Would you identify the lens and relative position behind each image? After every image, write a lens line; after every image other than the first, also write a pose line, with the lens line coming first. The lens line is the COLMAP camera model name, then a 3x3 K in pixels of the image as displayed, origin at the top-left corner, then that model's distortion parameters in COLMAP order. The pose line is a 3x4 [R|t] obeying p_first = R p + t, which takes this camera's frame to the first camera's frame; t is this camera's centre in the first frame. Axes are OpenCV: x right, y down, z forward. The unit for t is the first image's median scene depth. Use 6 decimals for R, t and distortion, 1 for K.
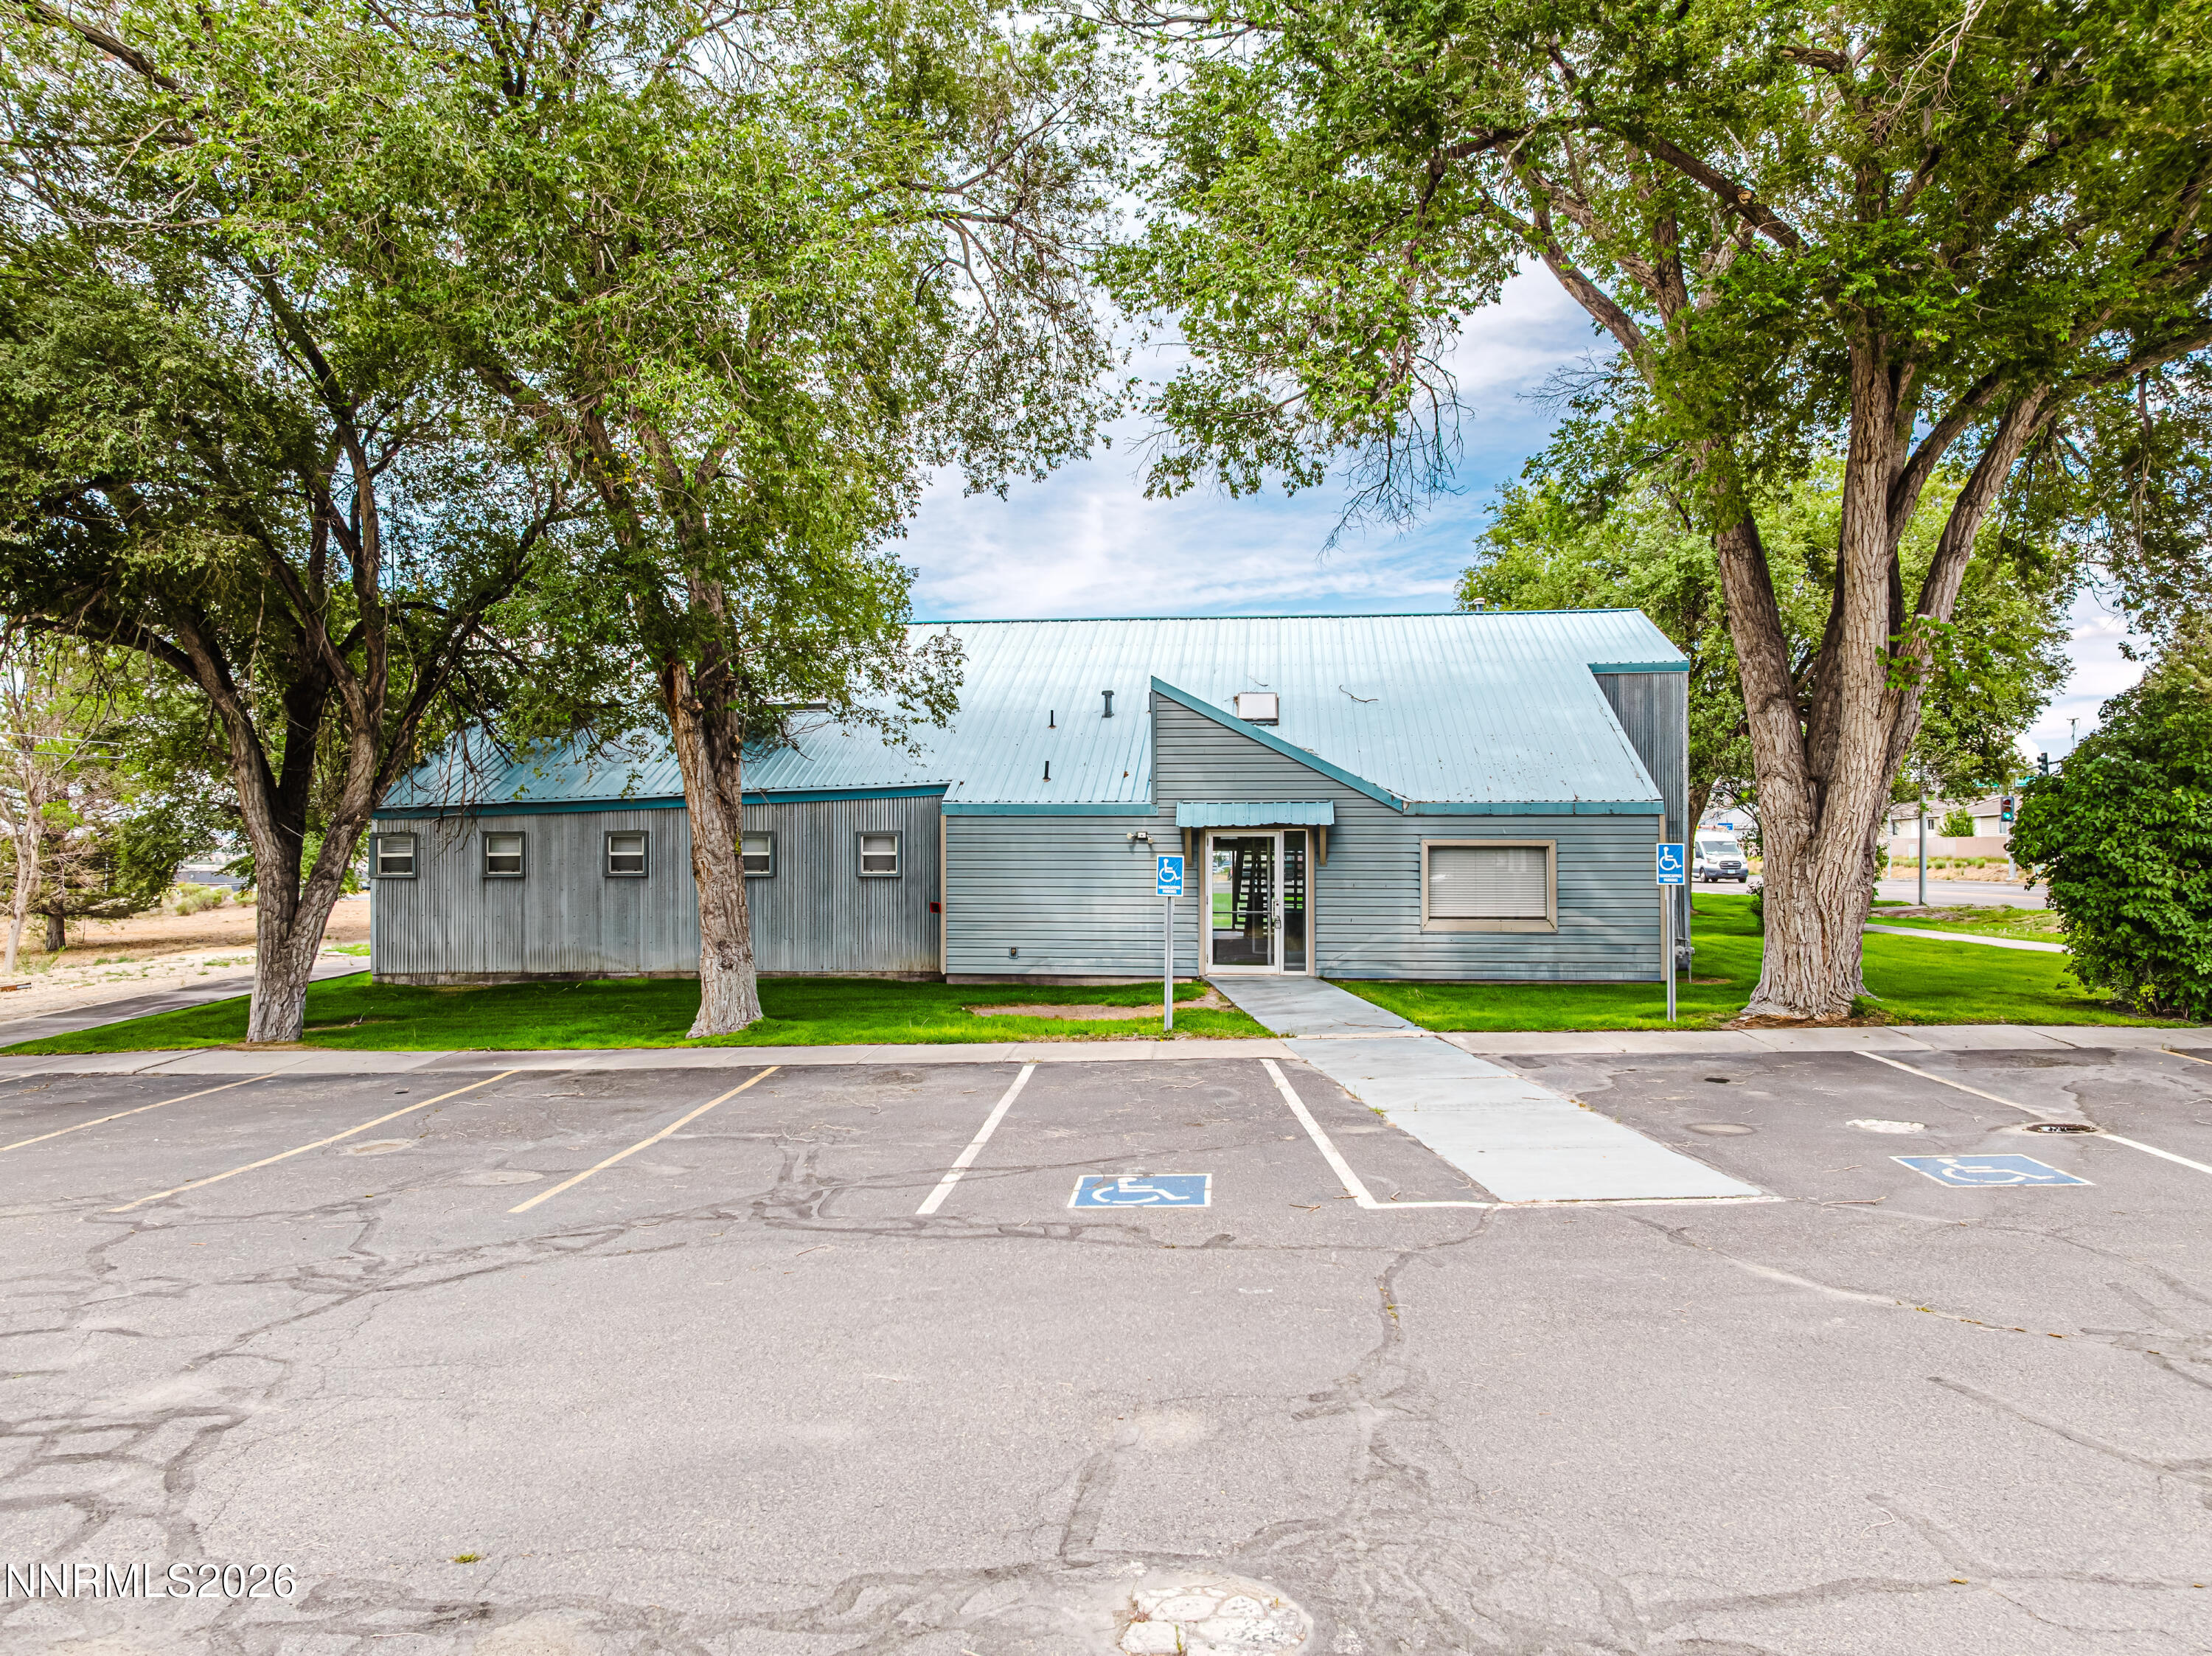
lens RADIAL K [[1566.9, 0, 1106.0], [0, 1566.9, 828.0], [0, 0, 1]] dist [-0.049897, 0.018672]
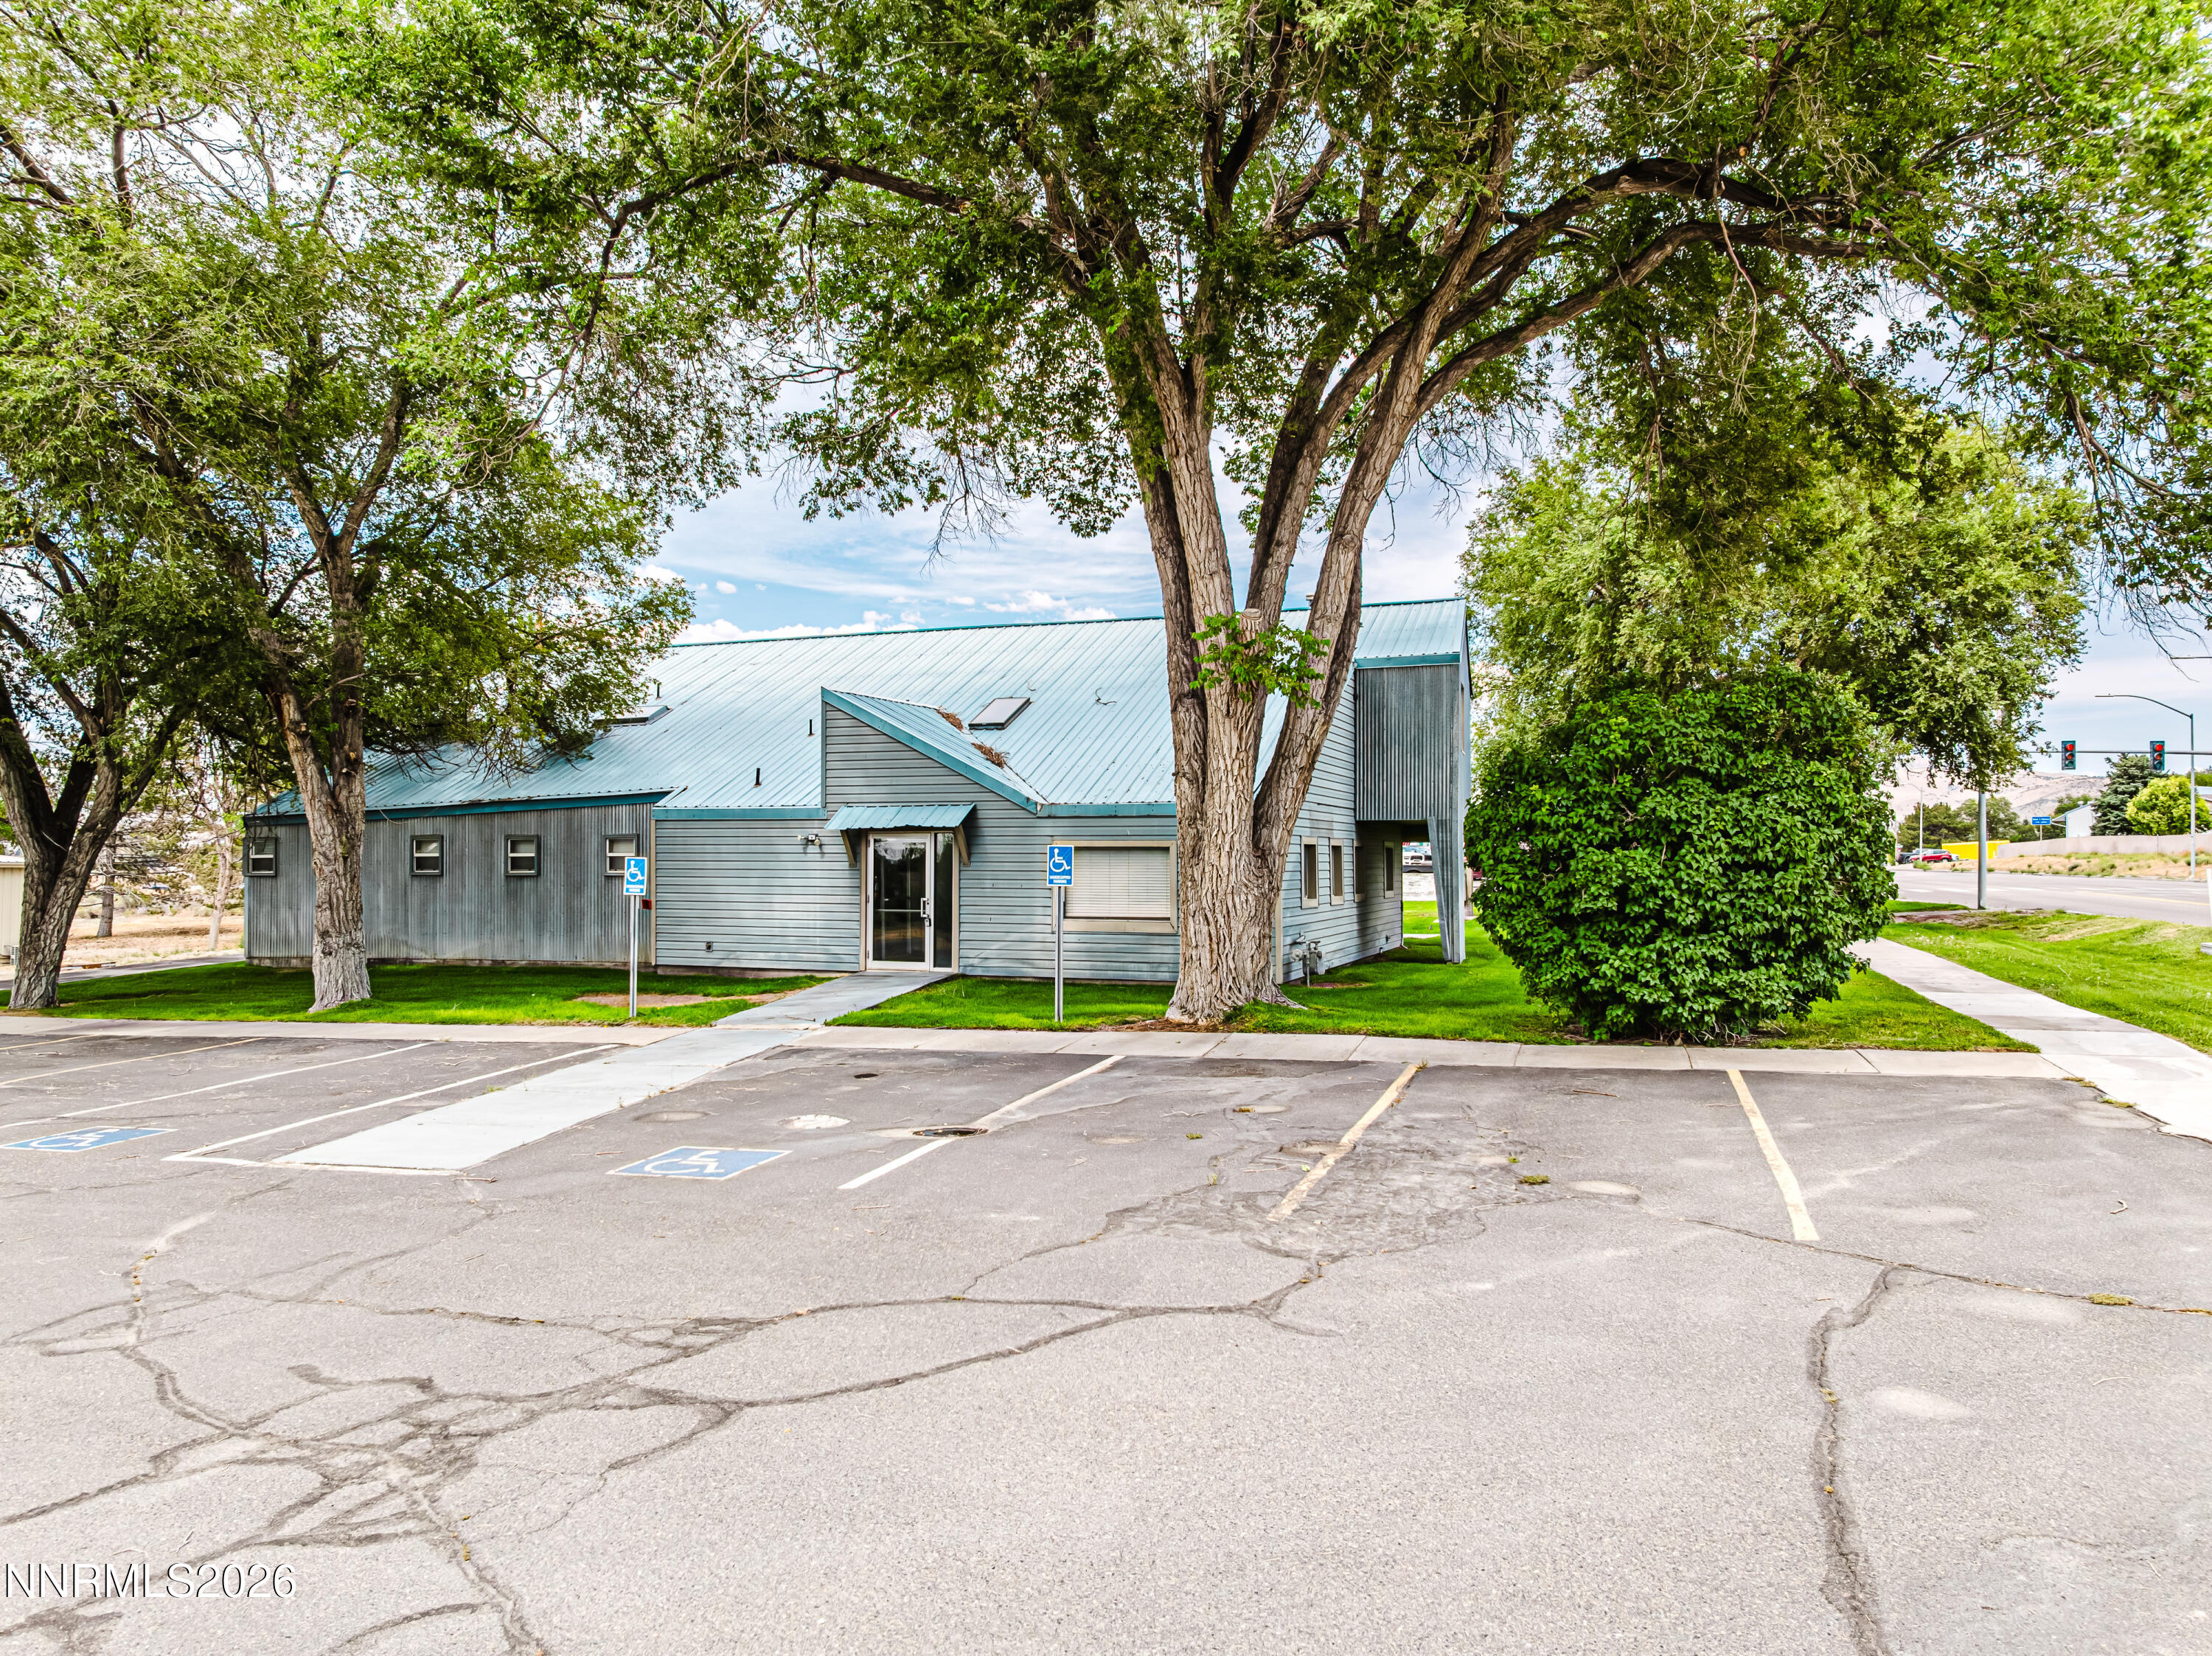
lens RADIAL K [[1566.9, 0, 1106.0], [0, 1566.9, 828.0], [0, 0, 1]] dist [-0.049897, 0.018672]
pose [[0.969833, -0.005187, -0.243715, 0.506291], [0.005541, 0.999984, 0.000765, -0.001516], [0.243707, -0.002092, 0.969847, 0.022372]]
